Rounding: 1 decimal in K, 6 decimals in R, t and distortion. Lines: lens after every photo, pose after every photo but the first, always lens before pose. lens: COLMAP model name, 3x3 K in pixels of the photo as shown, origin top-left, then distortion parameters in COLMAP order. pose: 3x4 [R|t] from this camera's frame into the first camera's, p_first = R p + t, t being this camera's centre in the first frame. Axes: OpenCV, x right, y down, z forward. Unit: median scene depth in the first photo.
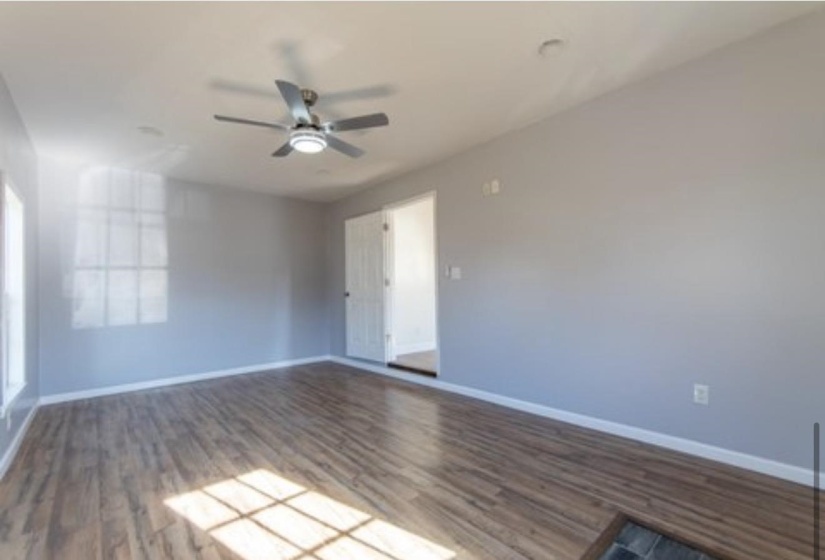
lens RADIAL K [[363.2, 0, 411.9], [0, 363.2, 275.8], [0, 0, 1]] dist [0.001850, -0.000118]
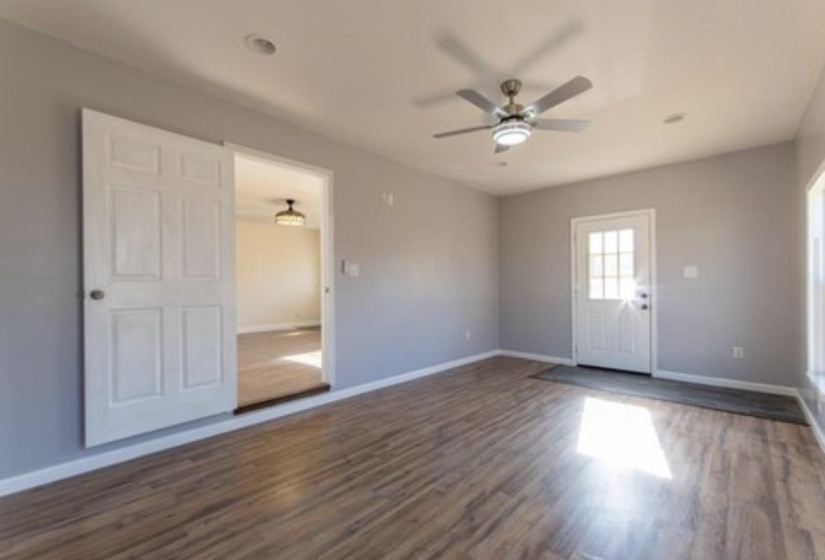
lens RADIAL K [[363.2, 0, 411.5], [0, 363.2, 285.5], [0, 0, 1]] dist [0.001850, -0.000118]
pose [[-0.106387, 0.022773, 0.994064, -1.038110], [-0.036245, 0.998984, -0.026764, 0.064263], [-0.993664, -0.038877, -0.105453, 1.168646]]
